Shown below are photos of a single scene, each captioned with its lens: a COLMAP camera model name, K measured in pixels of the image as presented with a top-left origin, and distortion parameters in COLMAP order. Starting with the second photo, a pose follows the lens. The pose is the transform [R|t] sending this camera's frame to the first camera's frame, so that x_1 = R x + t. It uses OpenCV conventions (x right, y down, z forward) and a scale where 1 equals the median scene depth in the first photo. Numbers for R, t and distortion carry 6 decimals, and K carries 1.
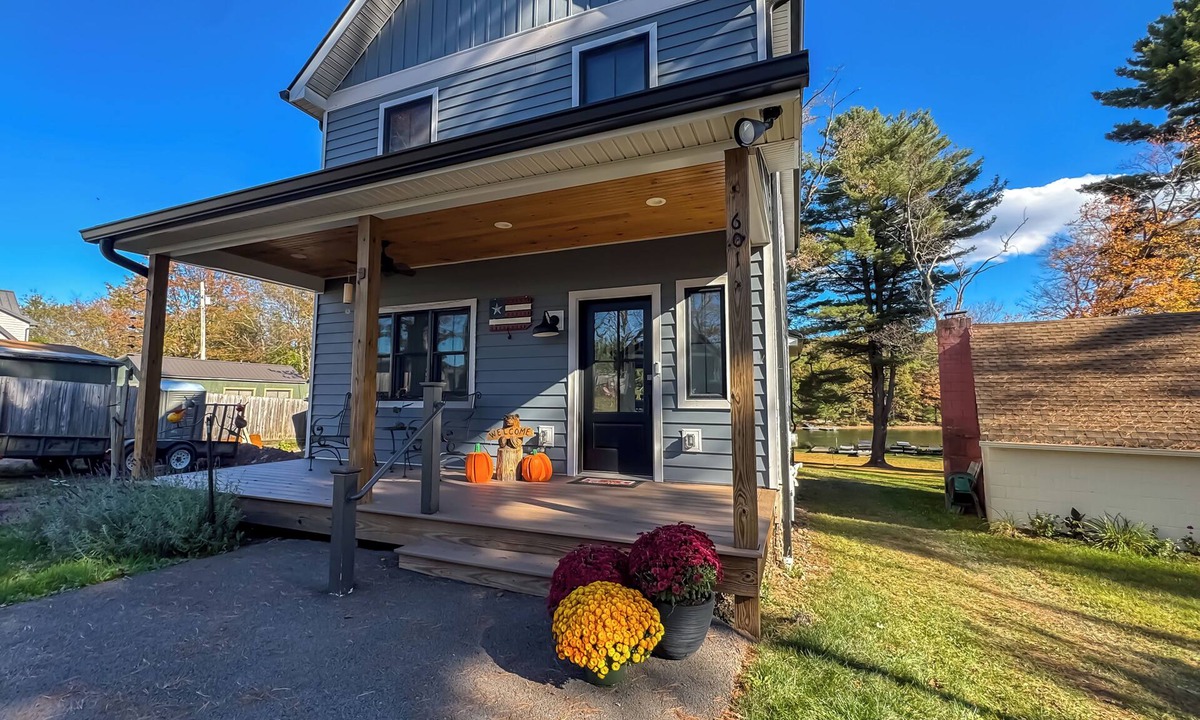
lens RADIAL K [[485.6, 0, 601.6], [0, 485.6, 360.7], [0, 0, 1]] dist [-0.002696, -0.000056]
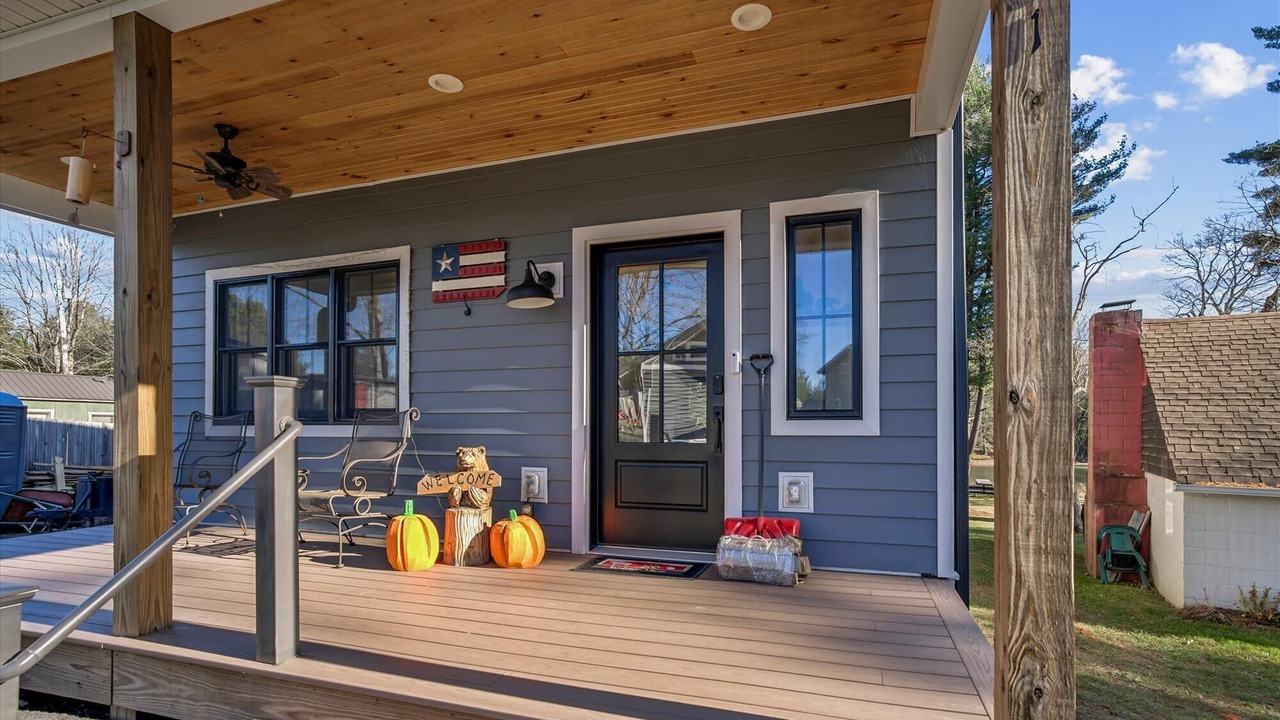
lens RADIAL K [[614.7, 0, 636.5], [0, 614.7, 430.1], [0, 0, 1]] dist [-0.002129, -0.000066]
pose [[0.999166, -0.001884, 0.040783, -0.022000], [-0.001501, 0.996566, 0.082792, 0.029428], [-0.040799, -0.082784, 0.995732, 0.266704]]
